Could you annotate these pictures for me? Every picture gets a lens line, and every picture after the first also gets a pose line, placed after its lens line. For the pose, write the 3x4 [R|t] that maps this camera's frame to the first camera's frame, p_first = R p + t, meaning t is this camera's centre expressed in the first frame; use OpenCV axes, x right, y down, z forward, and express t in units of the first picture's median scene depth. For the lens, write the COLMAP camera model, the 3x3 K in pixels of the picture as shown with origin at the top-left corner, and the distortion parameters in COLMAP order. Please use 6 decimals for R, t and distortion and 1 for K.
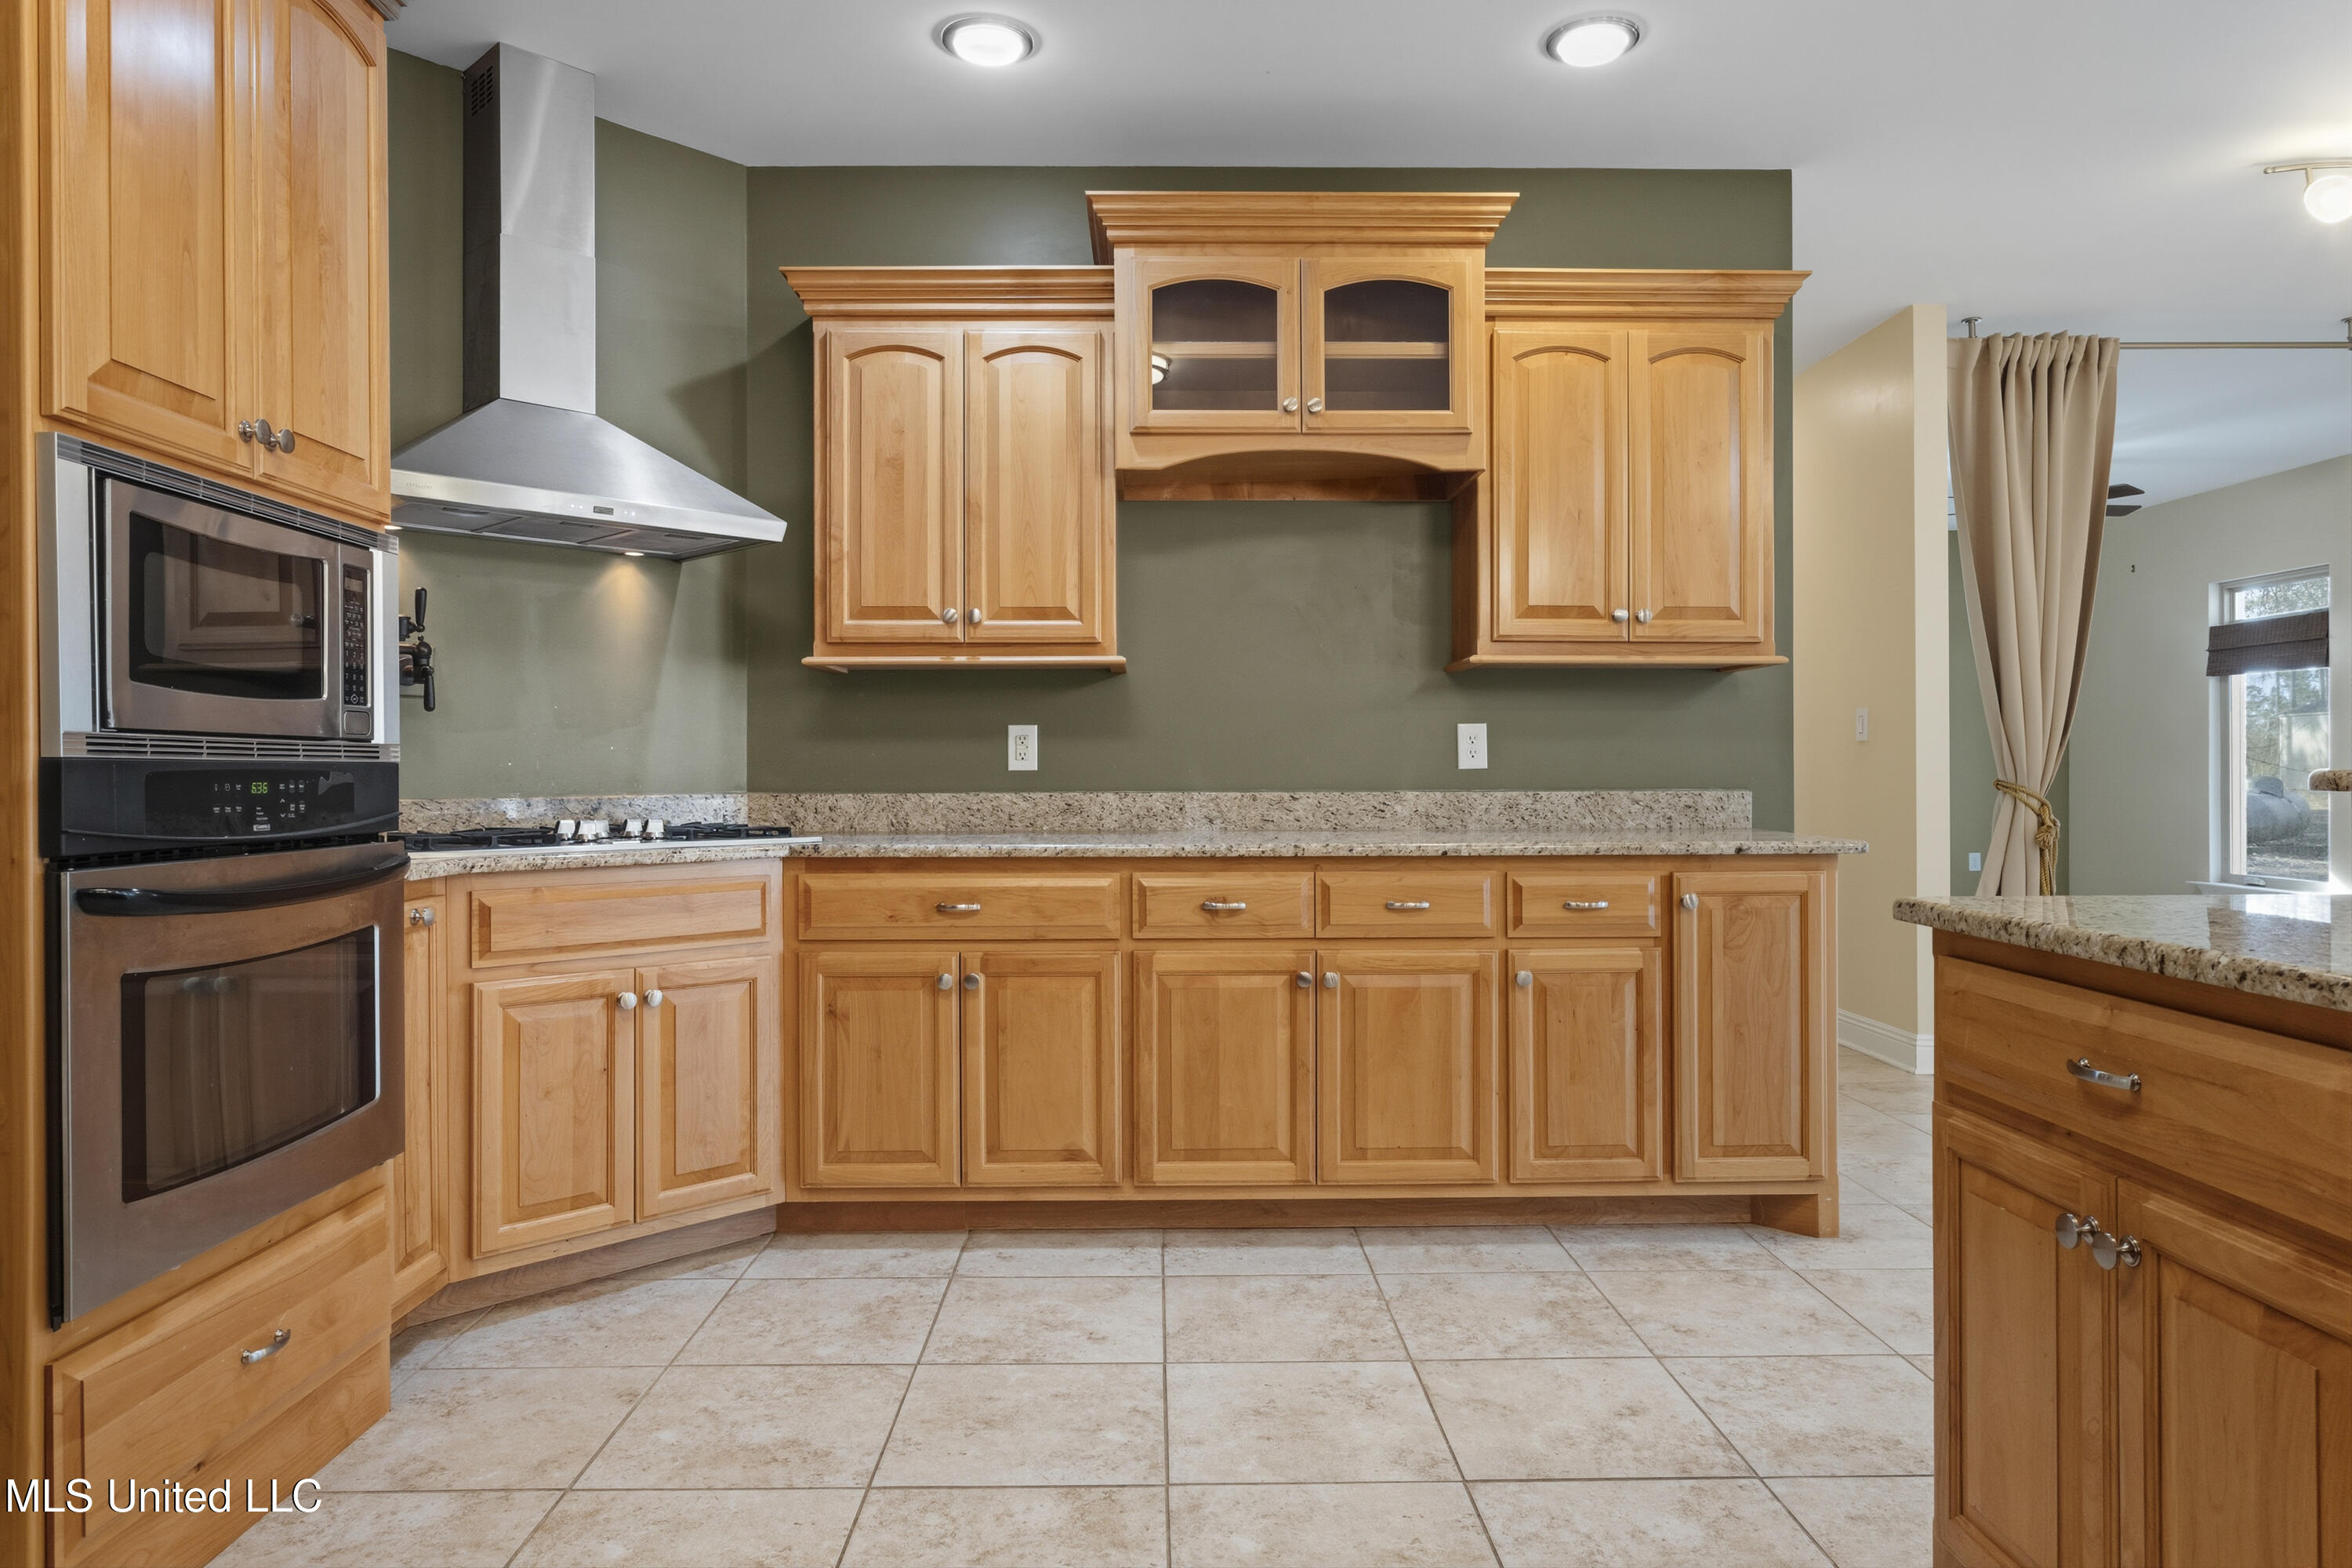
lens RADIAL K [[1427.0, 0, 1171.3], [0, 1427.0, 776.4], [0, 0, 1]] dist [-0.021170, 0.009573]
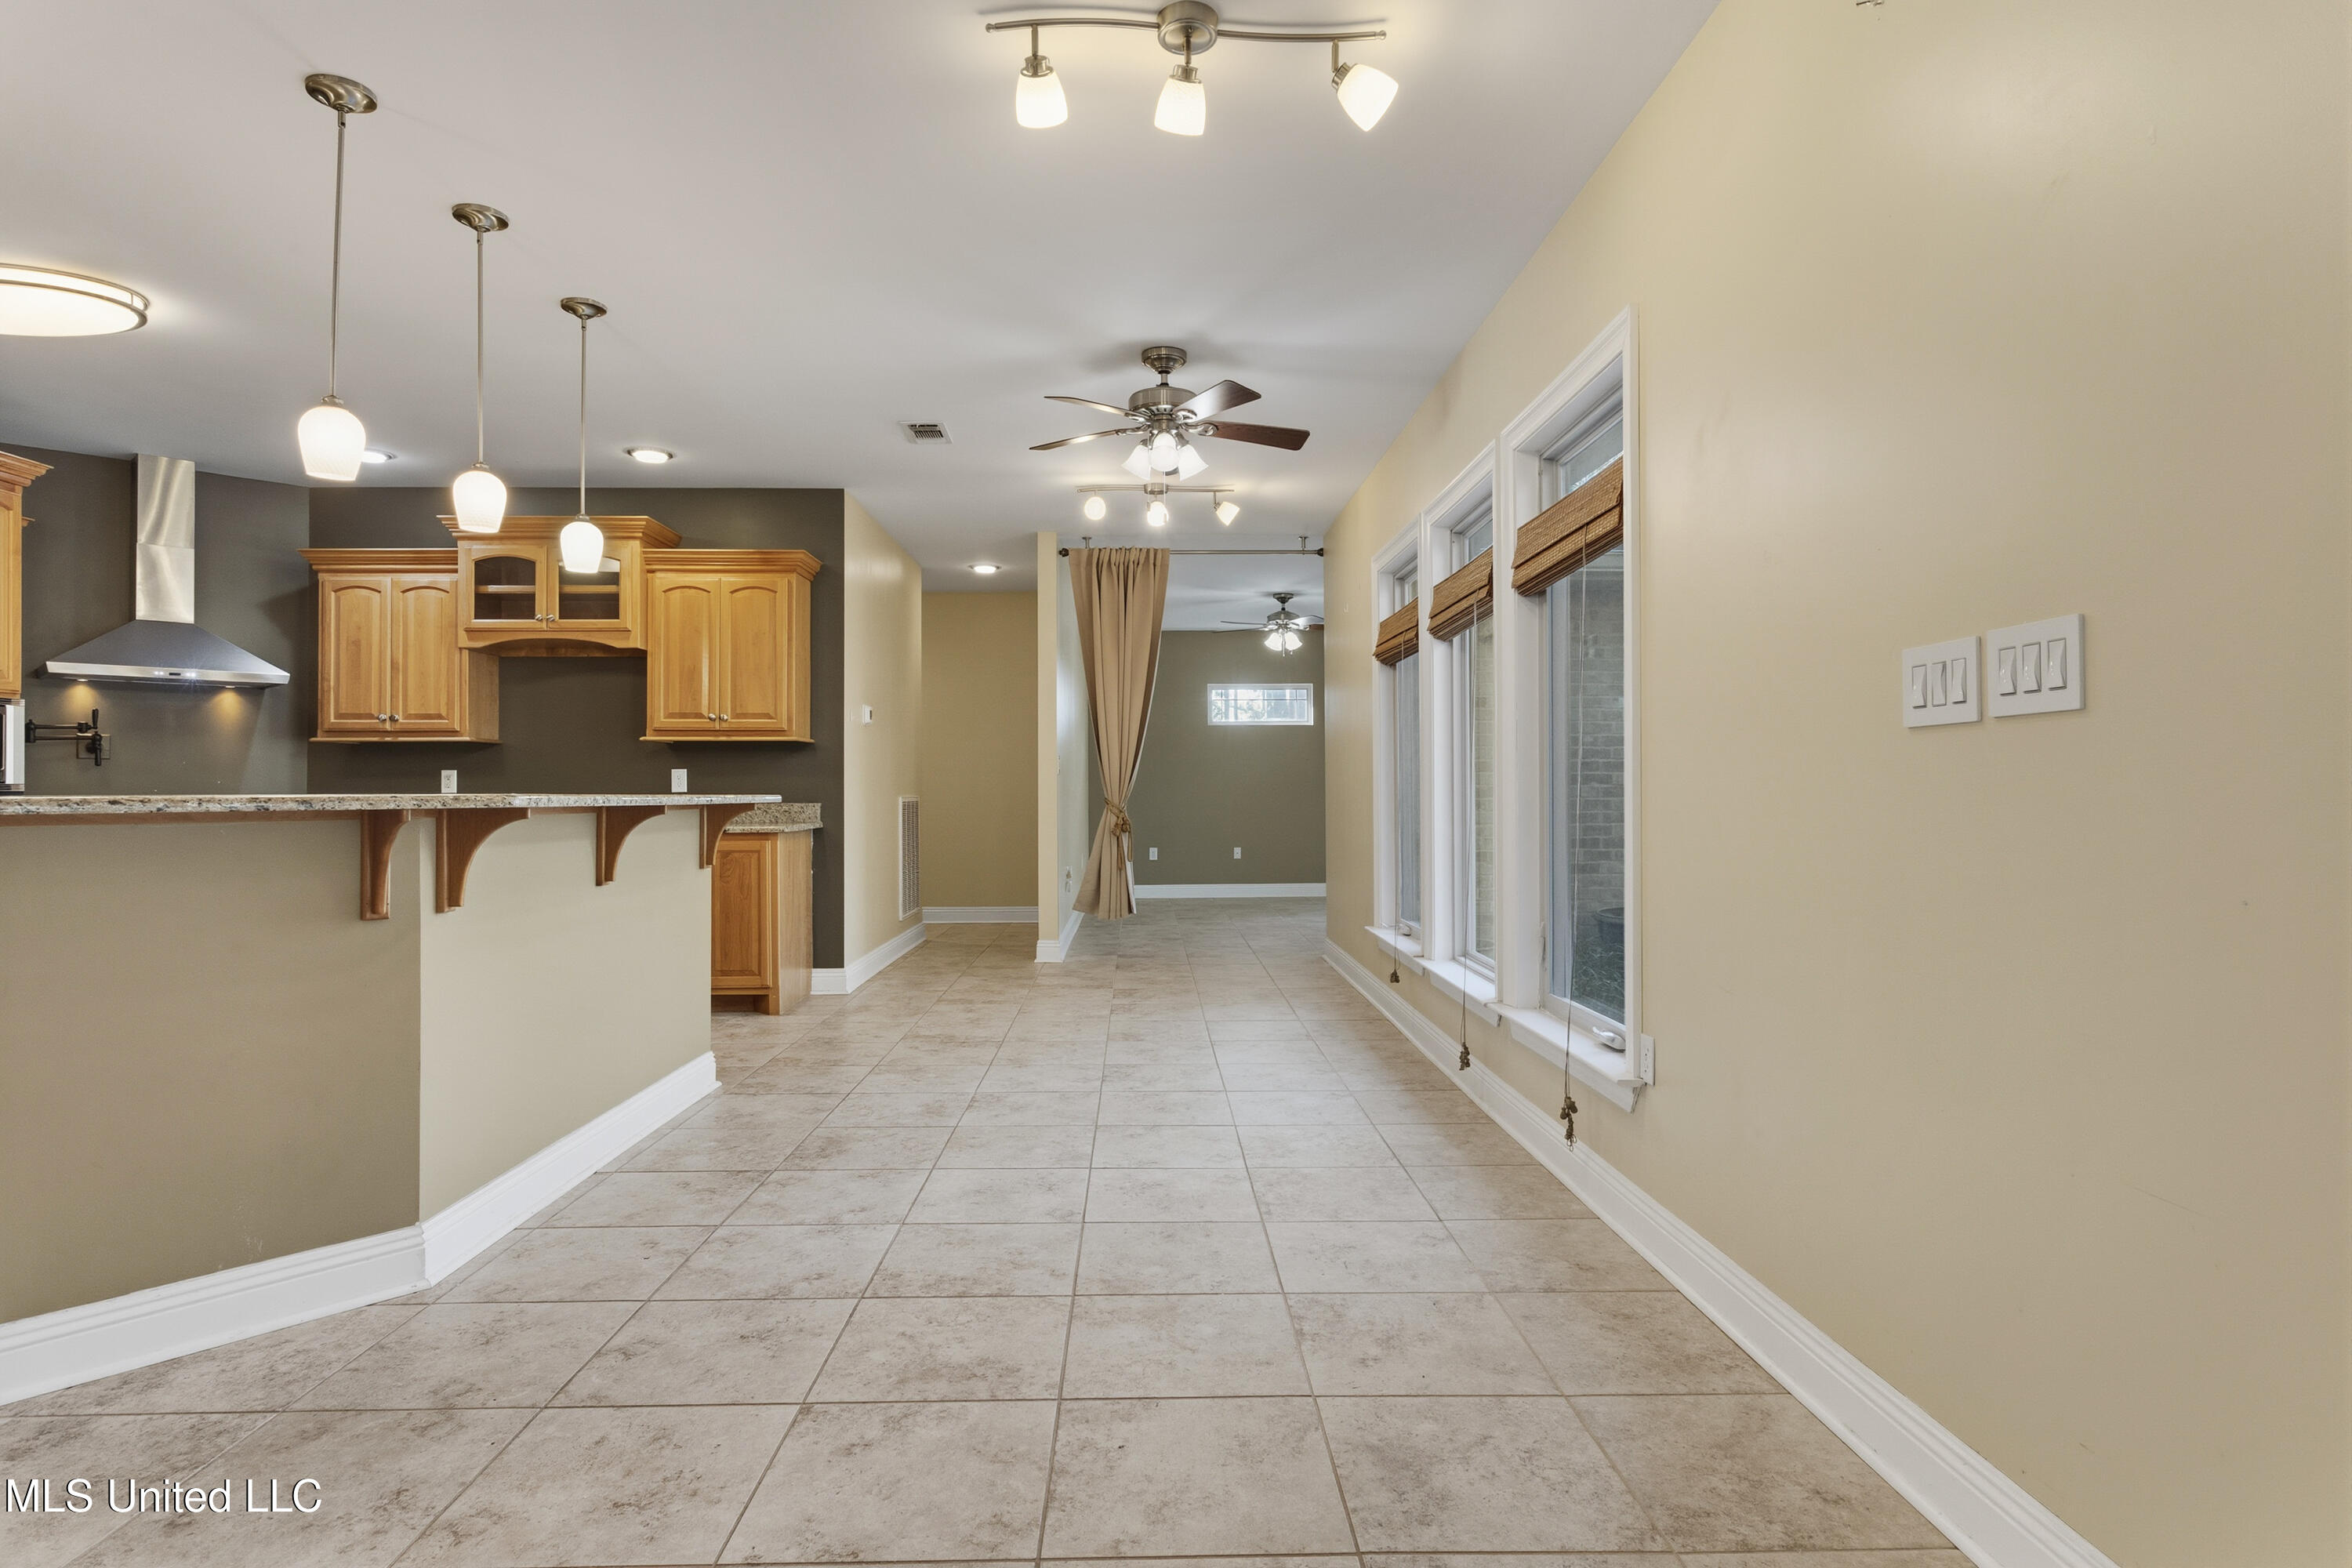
lens RADIAL K [[1228.2, 0, 1176.3], [0, 1228.2, 771.2], [0, 0, 1]] dist [-0.007186, 0.003008]
pose [[0.999792, -0.001279, 0.020336, 0.972423], [0.001698, 0.999786, -0.020612, 0.001857], [-0.020306, 0.020642, 0.999581, -0.796693]]
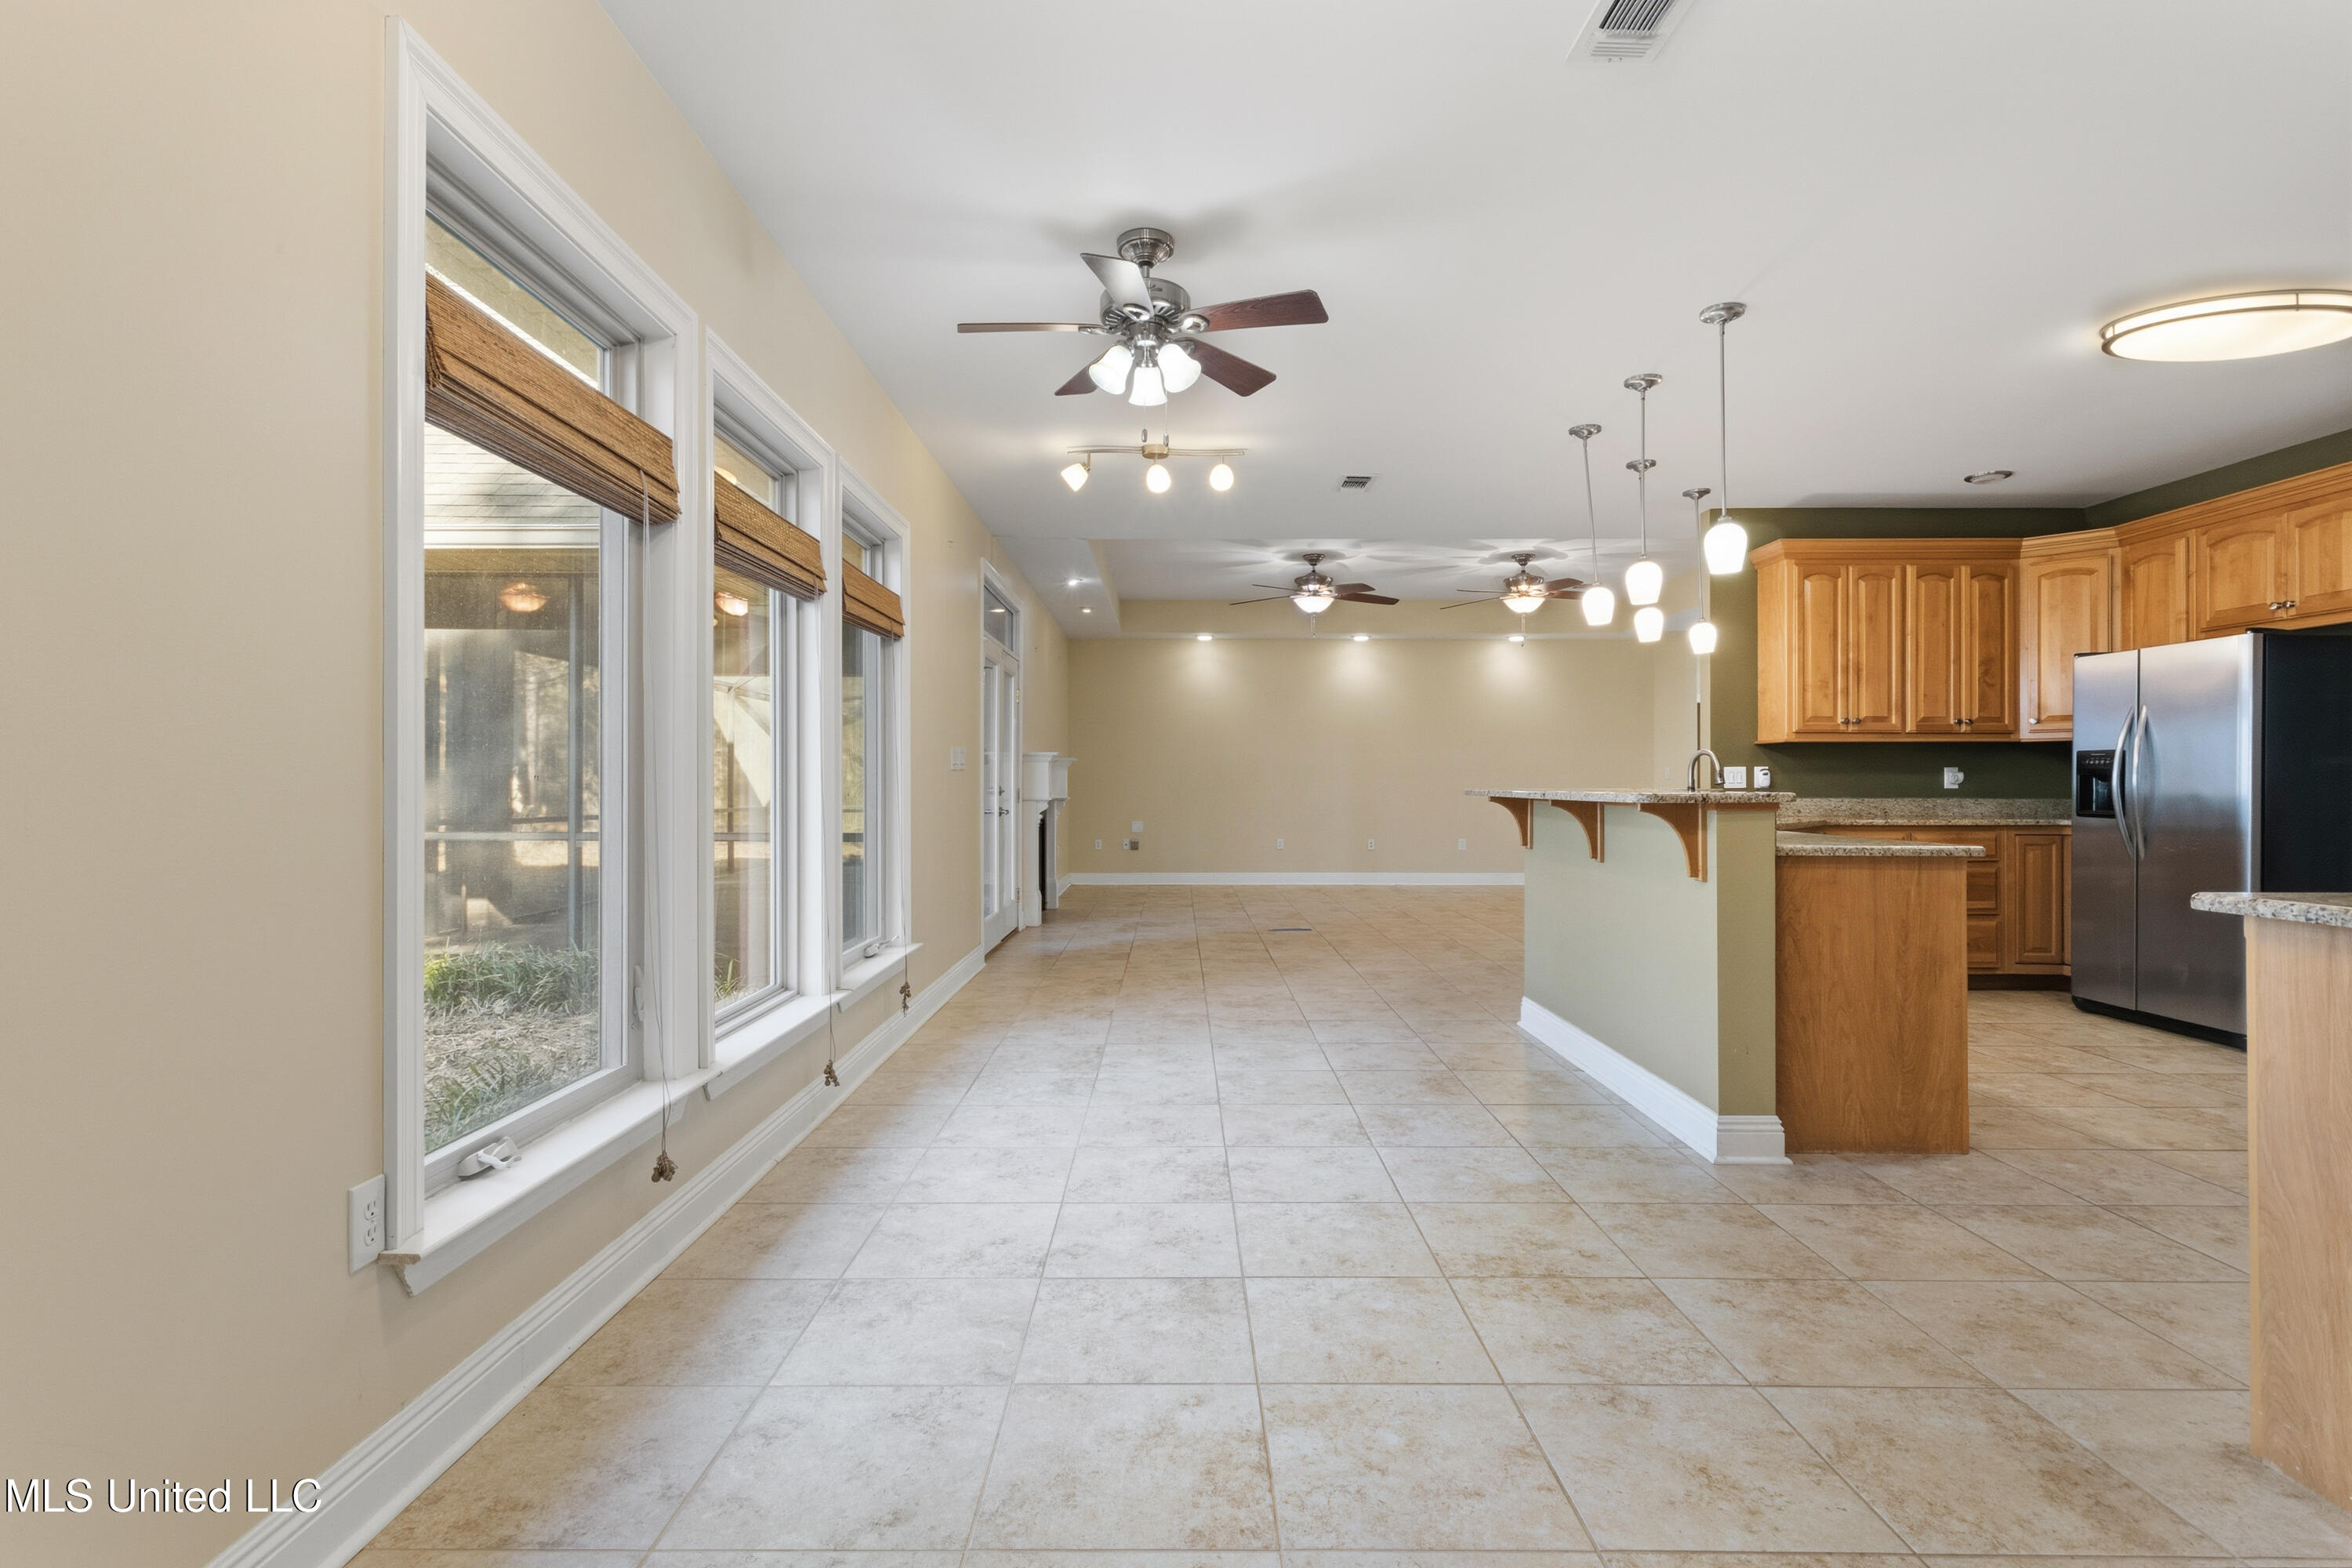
lens RADIAL K [[1113.9, 0, 1168.9], [0, 1113.9, 790.9], [0, 0, 1]] dist [-0.004001, 0.000905]
pose [[-0.999911, -0.001644, 0.013269, 0.953328], [-0.001516, 0.999952, 0.009668, -0.009620], [-0.013284, 0.009647, -0.999865, 1.479654]]
